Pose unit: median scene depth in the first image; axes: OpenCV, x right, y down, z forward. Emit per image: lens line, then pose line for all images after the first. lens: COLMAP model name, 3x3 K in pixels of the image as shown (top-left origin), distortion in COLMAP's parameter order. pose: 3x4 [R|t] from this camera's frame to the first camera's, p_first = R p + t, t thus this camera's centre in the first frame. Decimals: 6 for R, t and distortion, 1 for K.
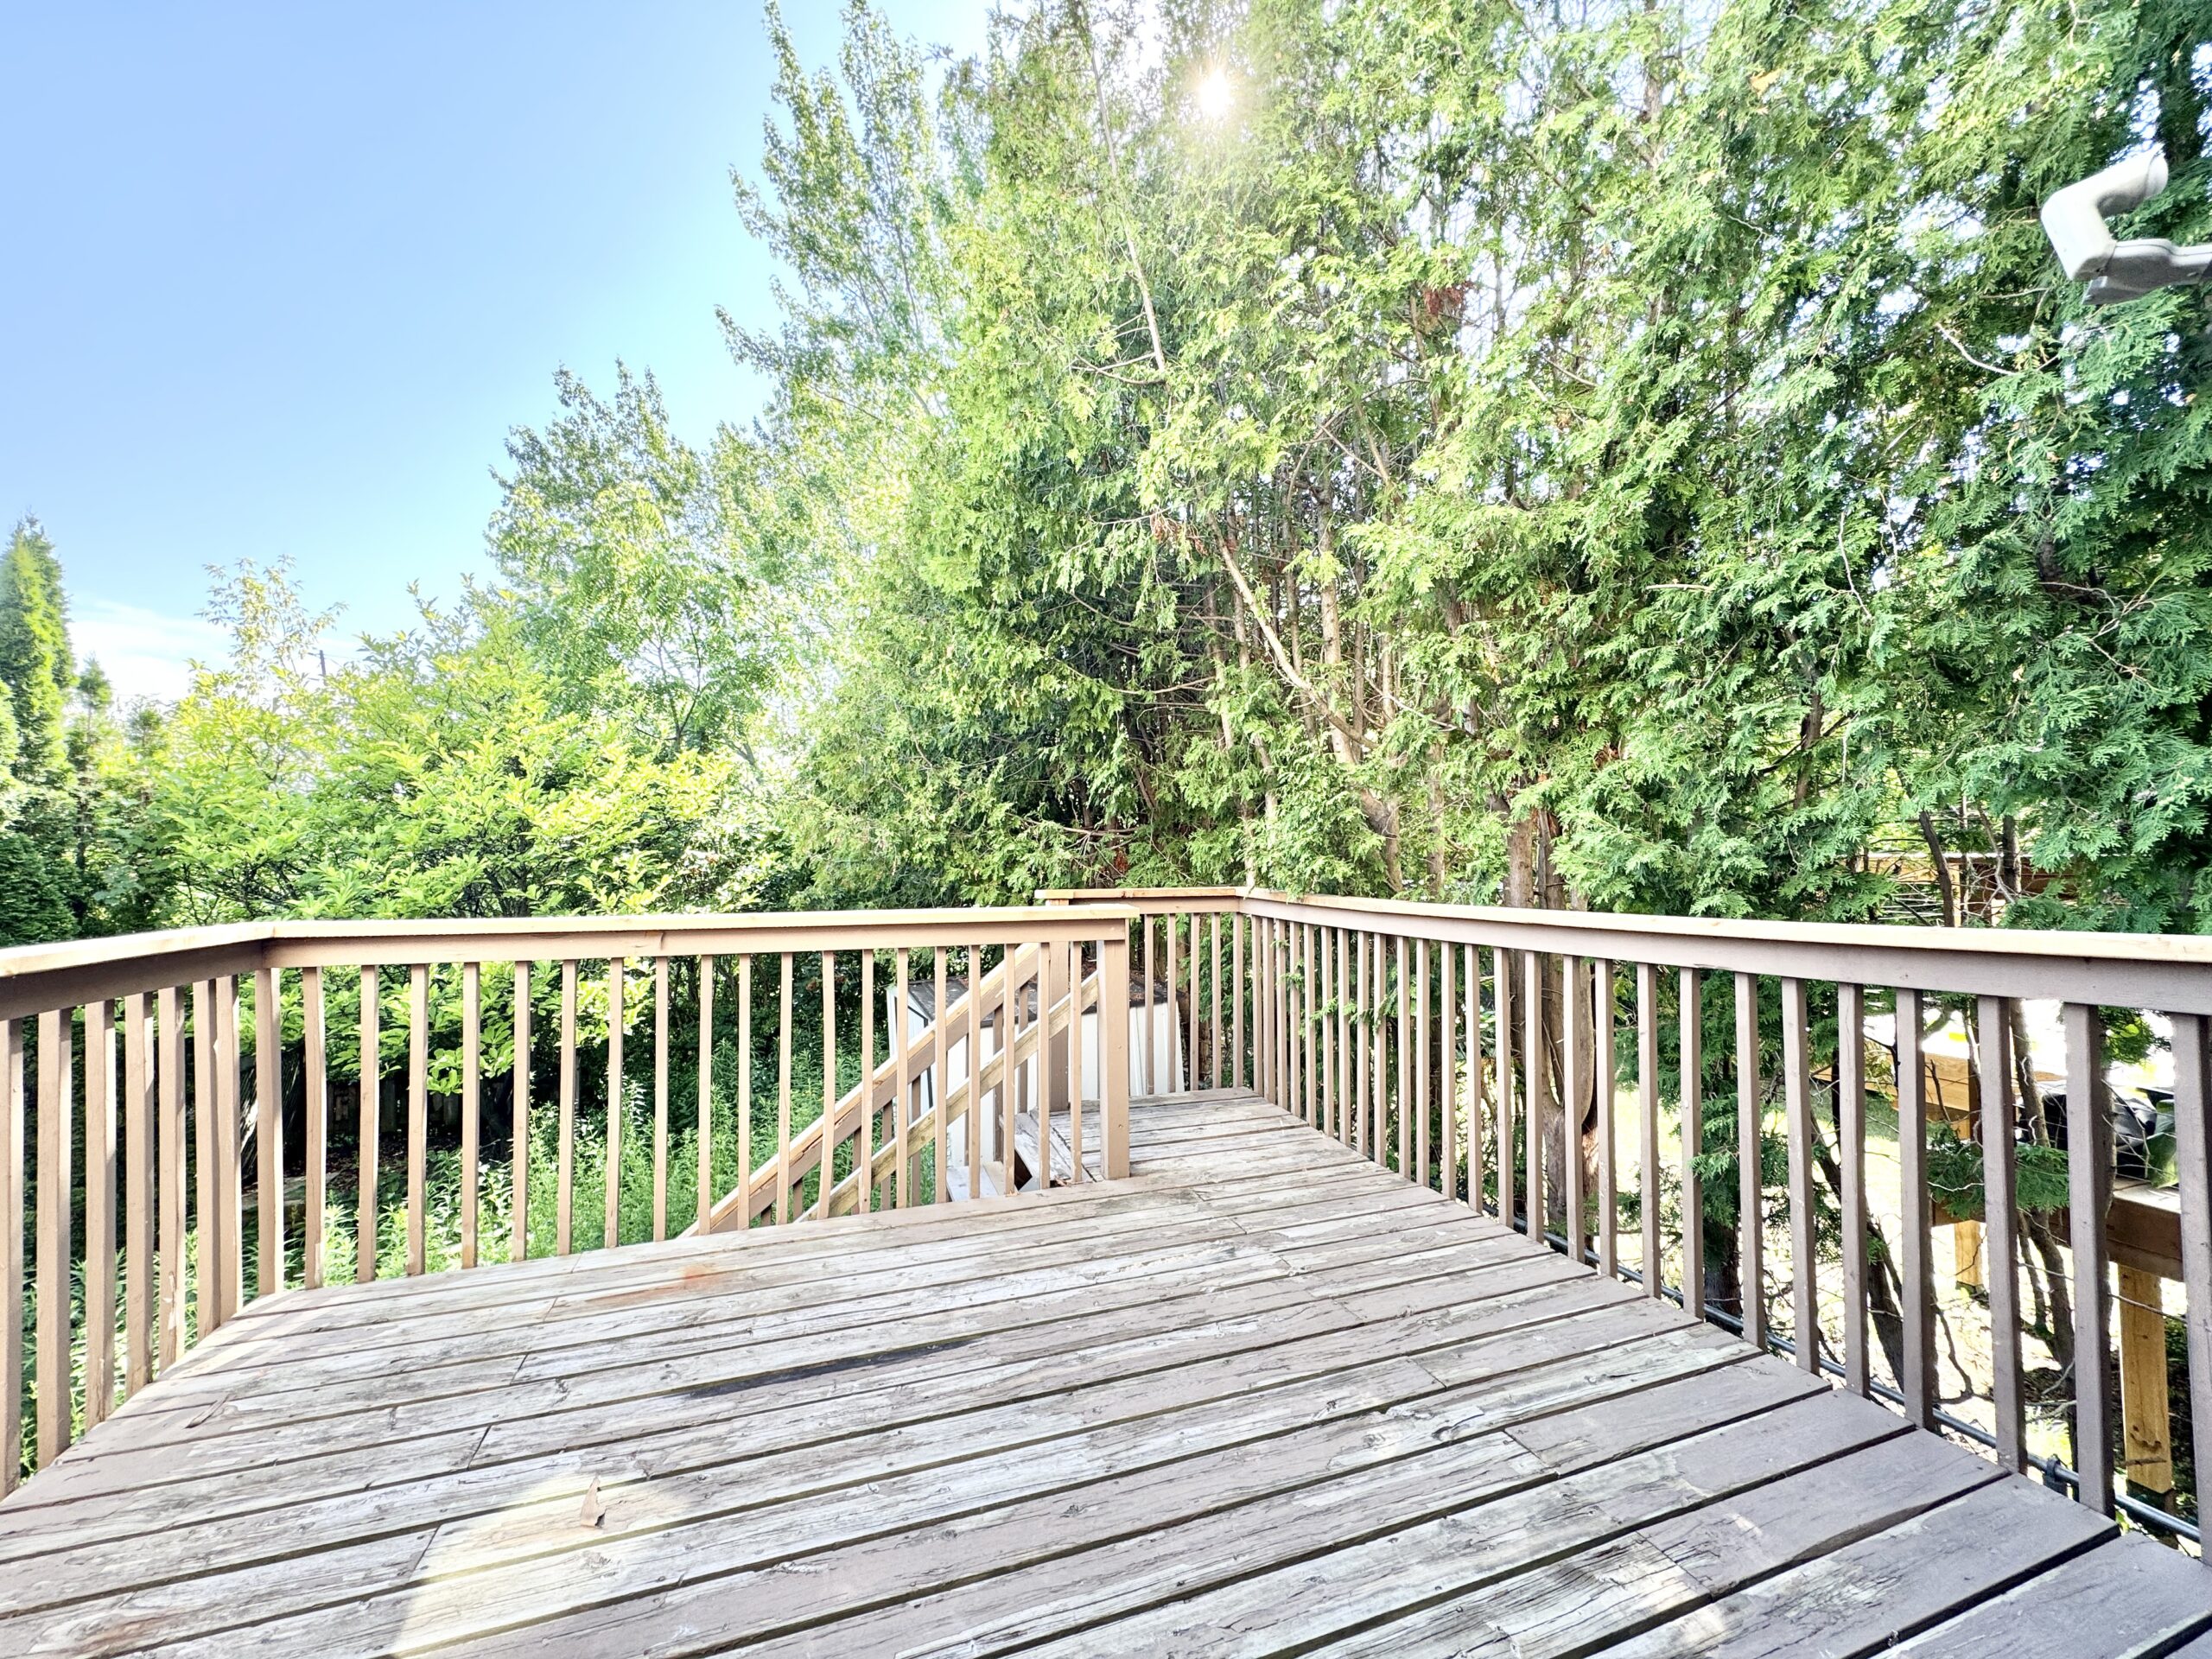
lens RADIAL K [[877.5, 0, 1106.7], [0, 877.5, 824.0], [0, 0, 1]] dist [-0.003037, 0.000758]
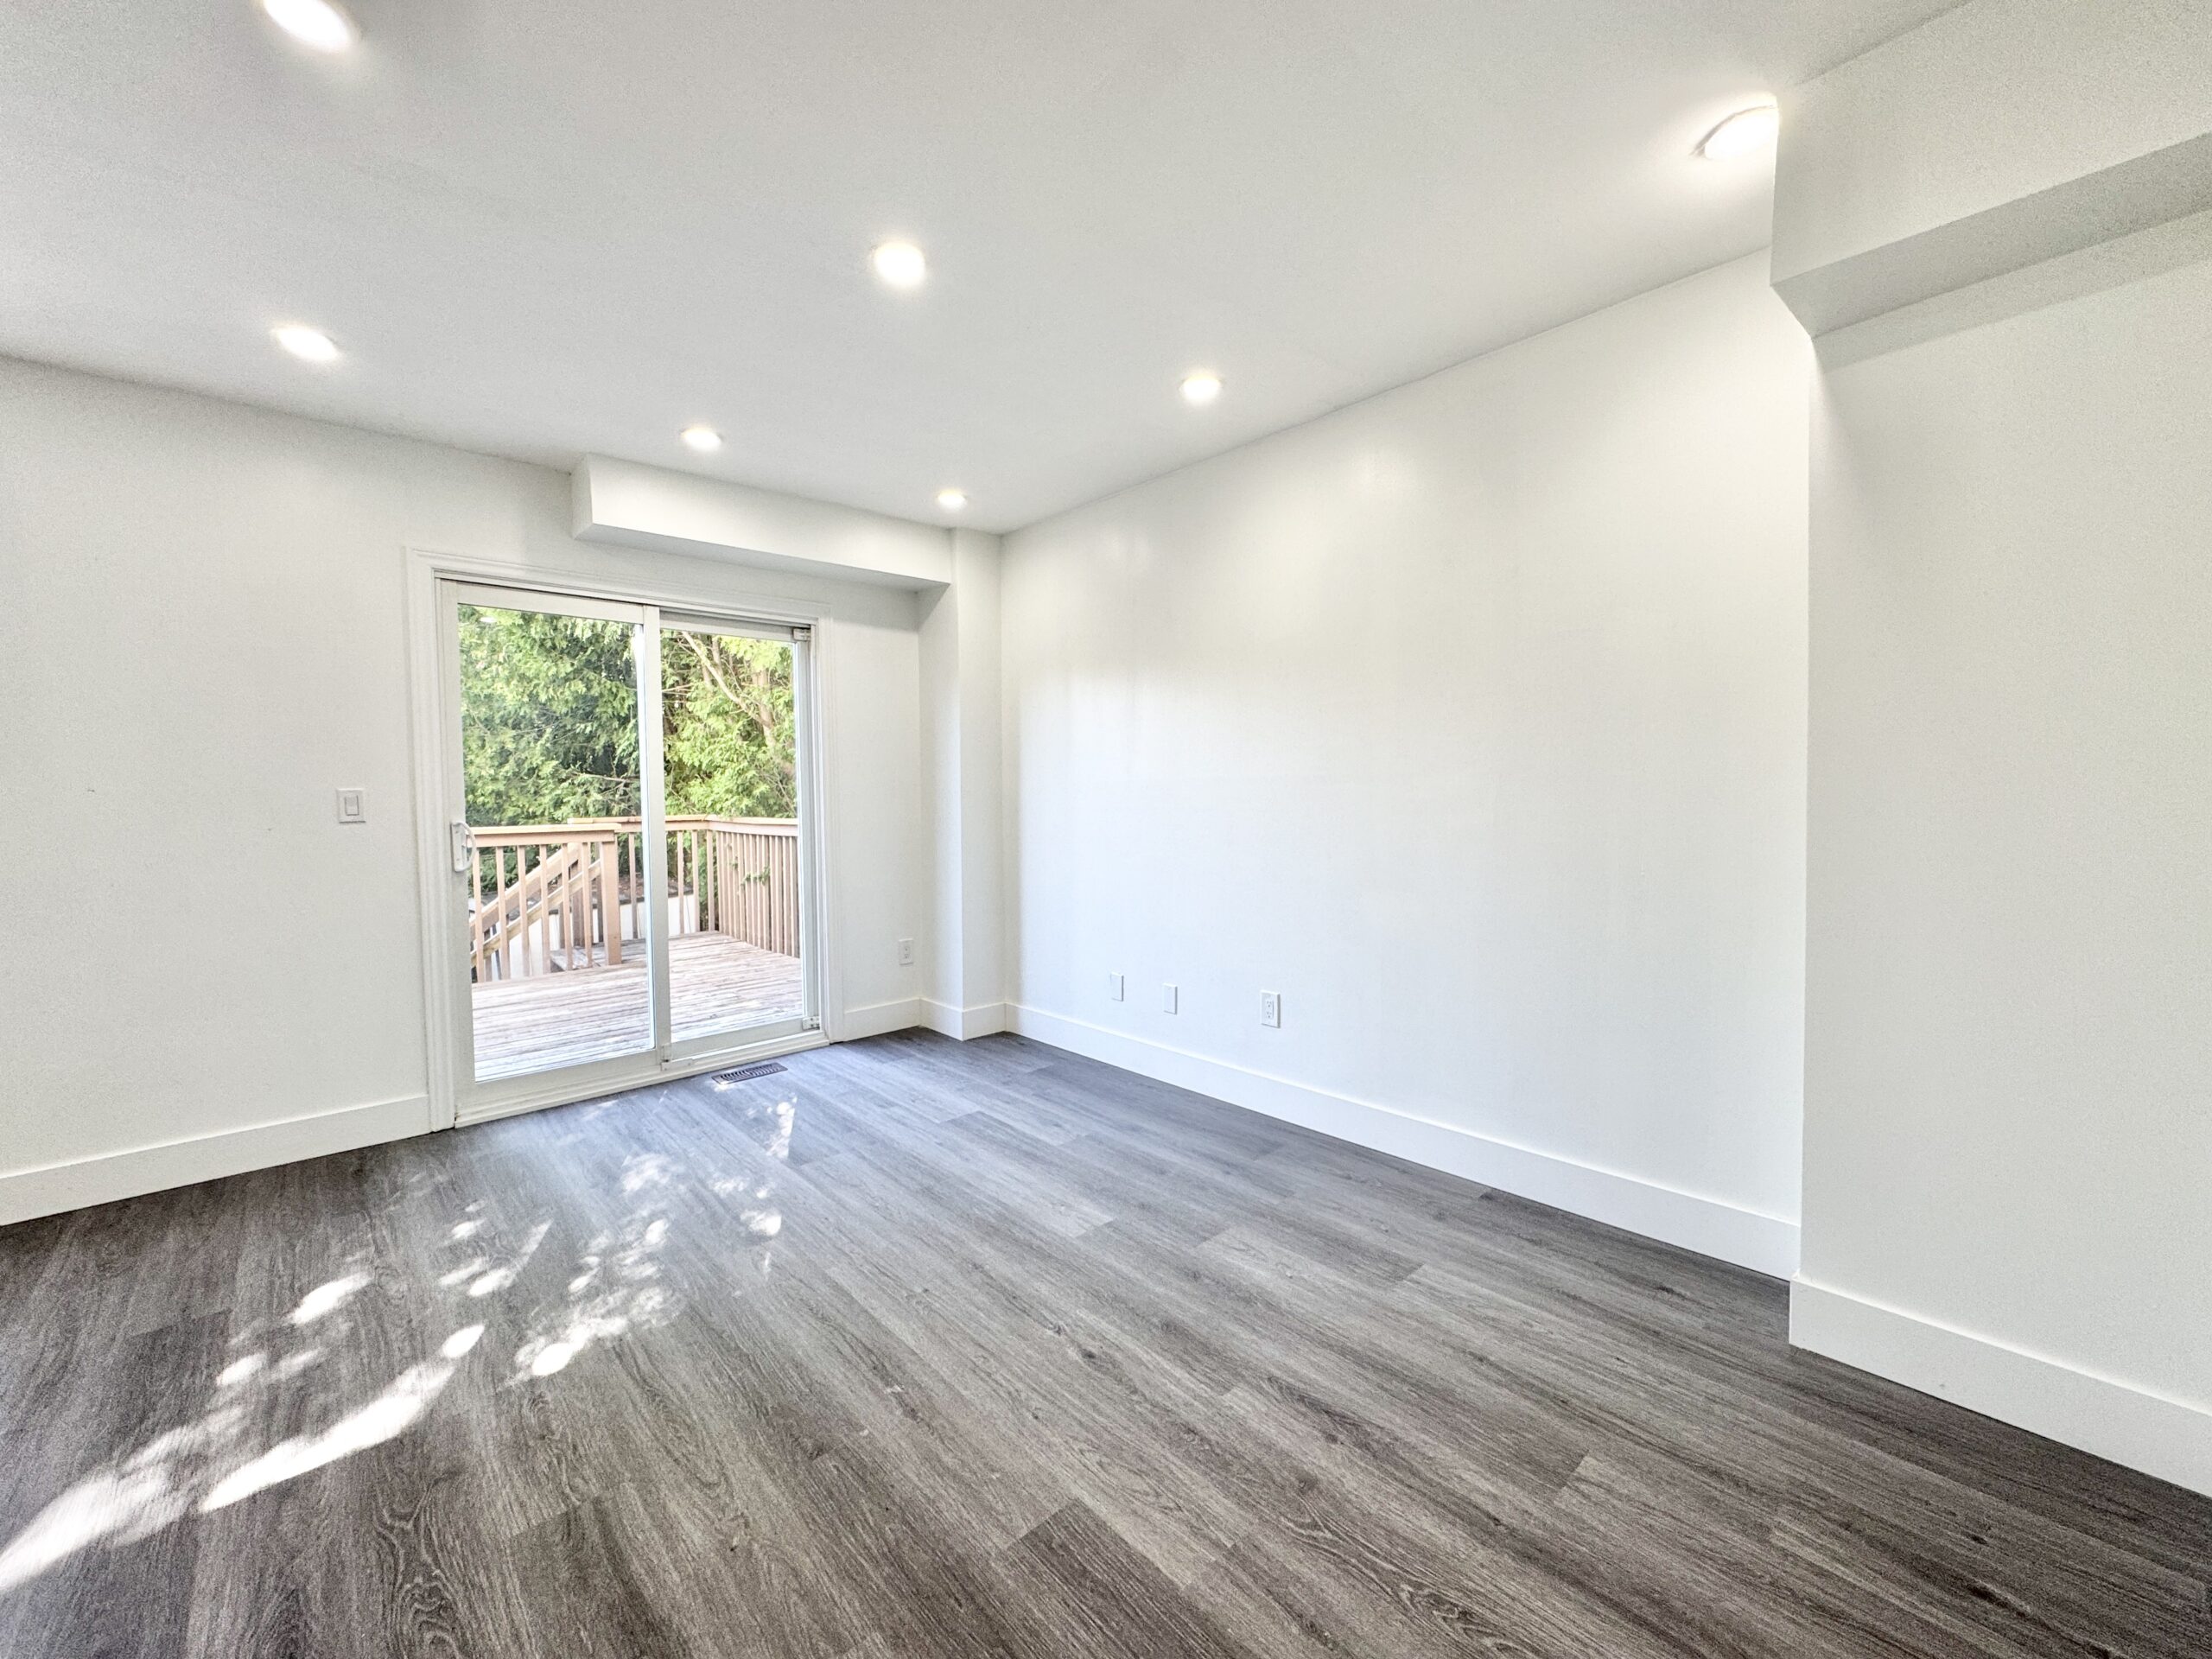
lens RADIAL K [[877.5, 0, 1107.5], [0, 877.5, 828.9], [0, 0, 1]] dist [-0.003037, 0.000758]
pose [[0.915506, -0.027435, 0.401368, 0.139457], [-0.003428, 0.997104, 0.075976, -0.025733], [-0.402290, -0.070932, 0.912760, -0.691771]]
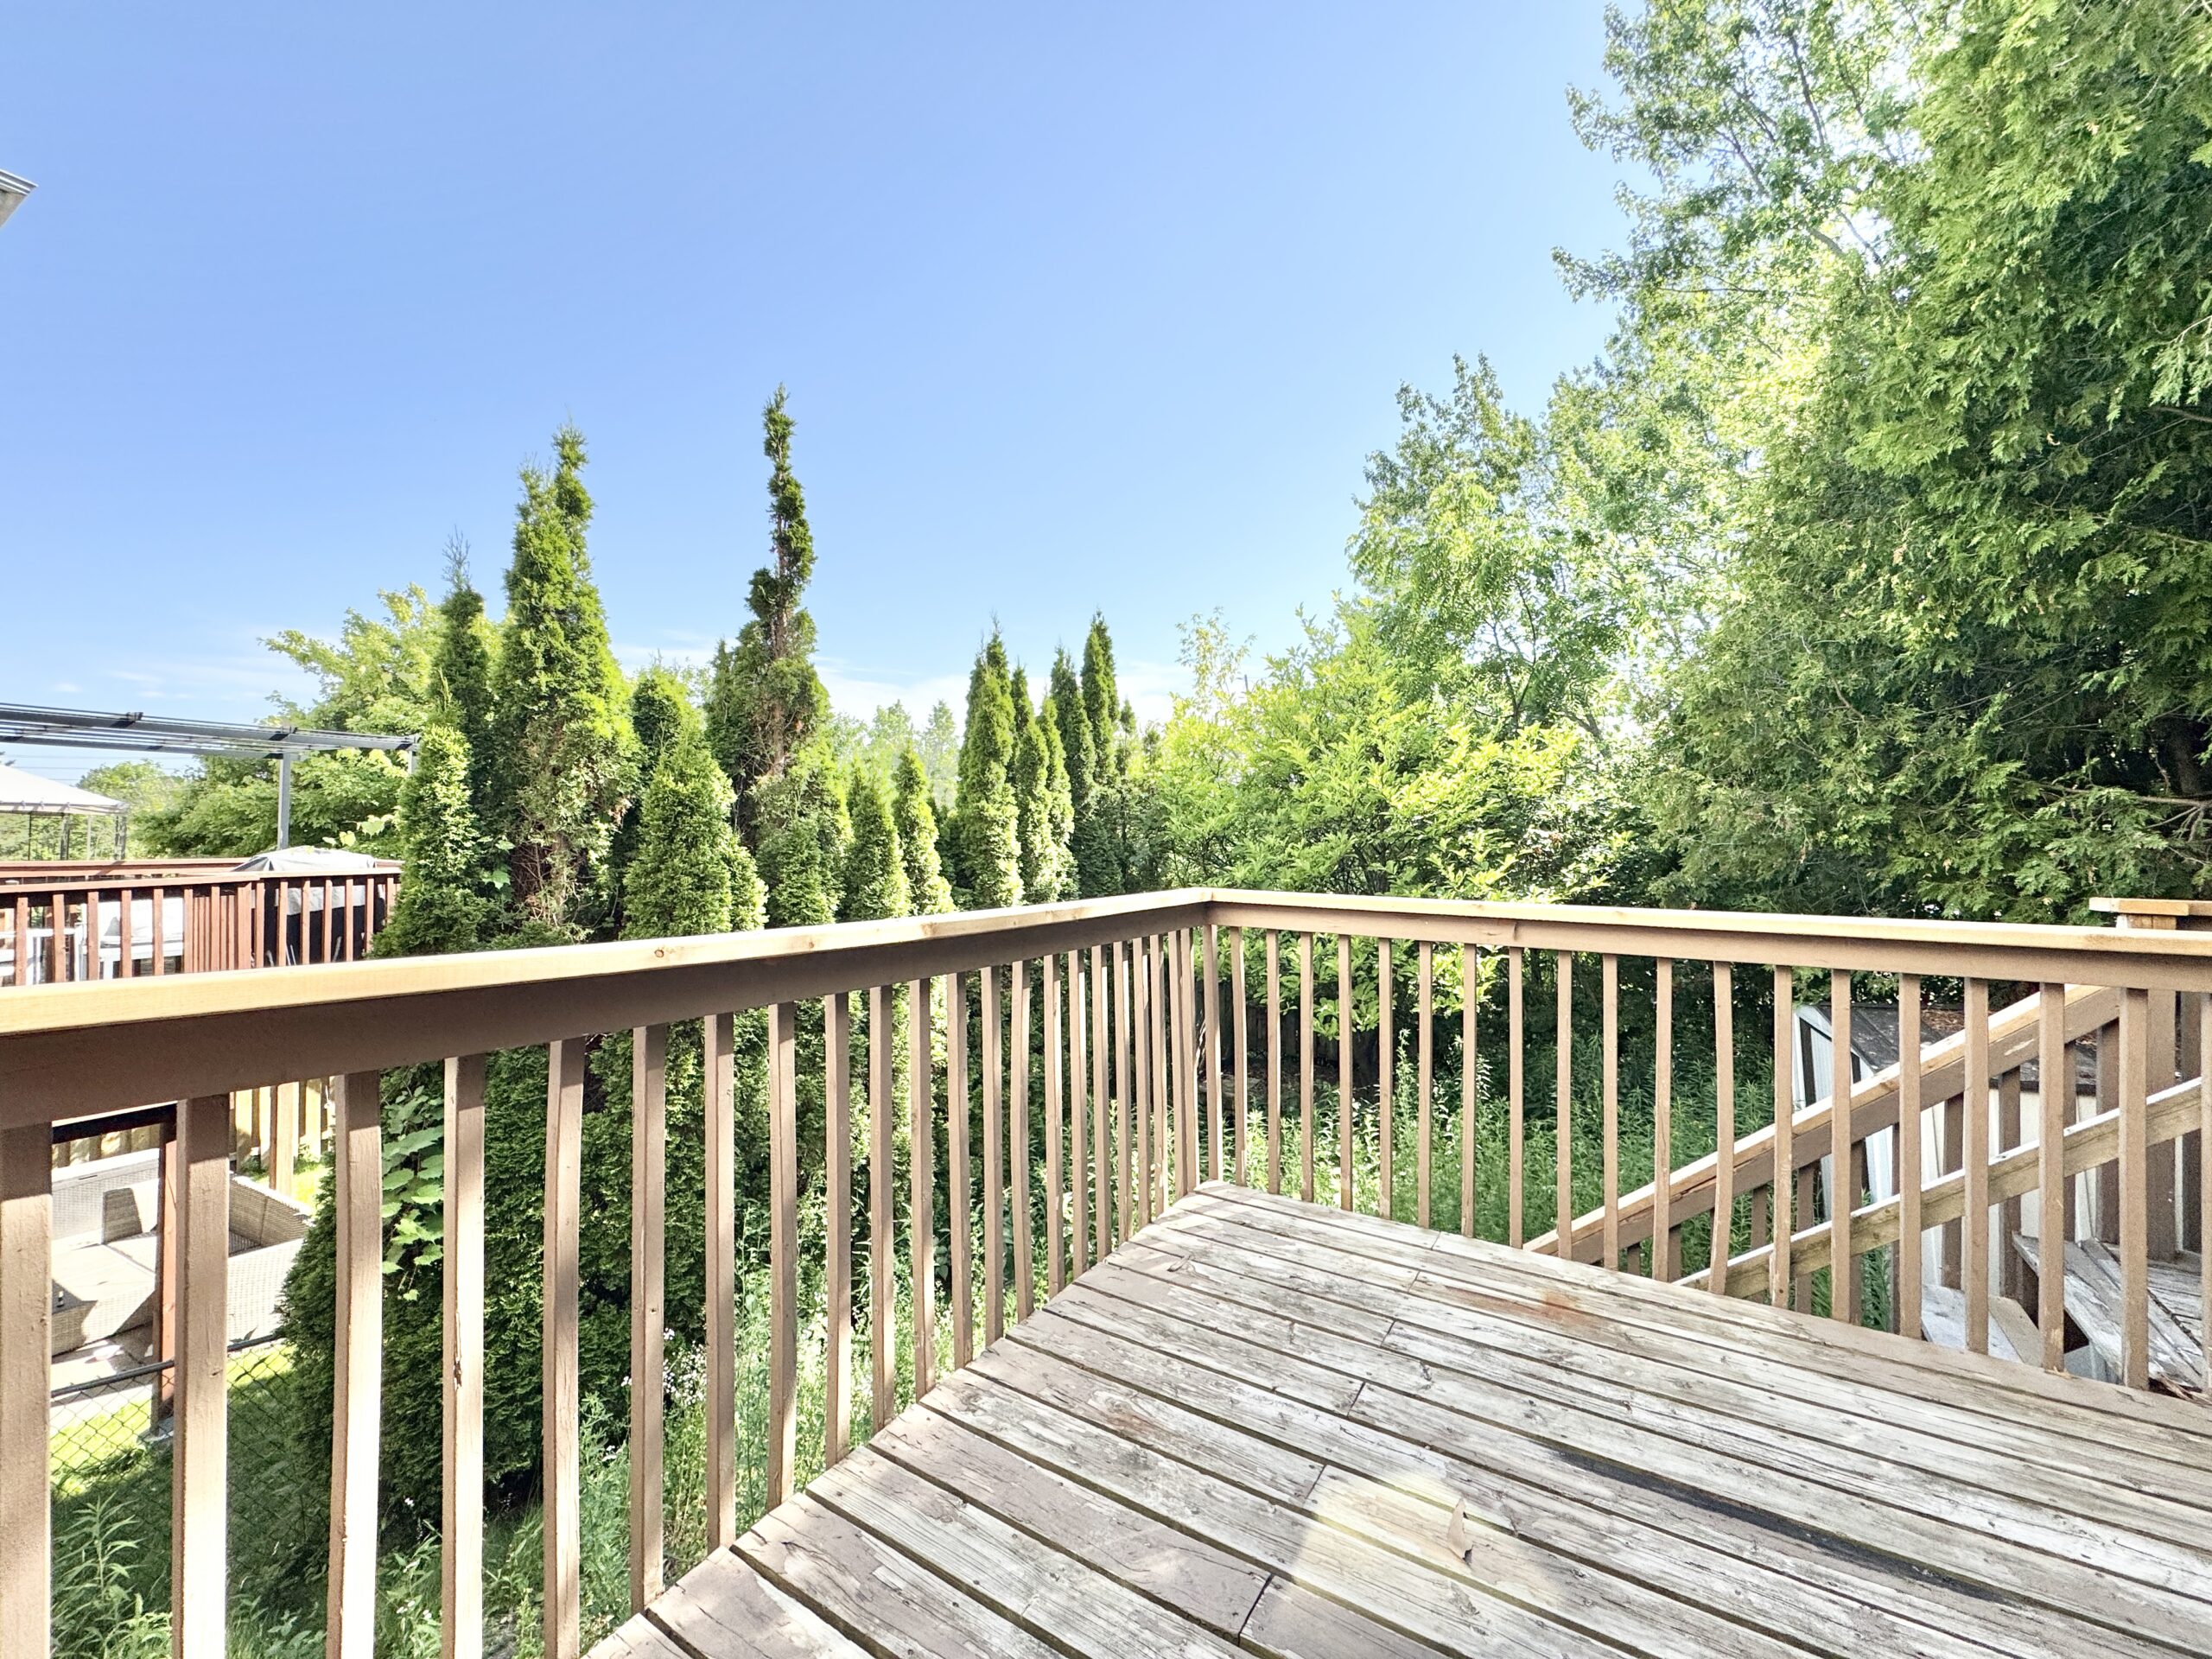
lens RADIAL K [[877.5, 0, 1098.4], [0, 877.5, 826.6], [0, 0, 1]] dist [-0.003037, 0.000758]
pose [[0.622062, 0.002409, -0.782964, -0.023615], [0.020818, 0.999591, 0.019615, -0.002548], [0.782691, -0.028502, 0.621757, 0.033222]]
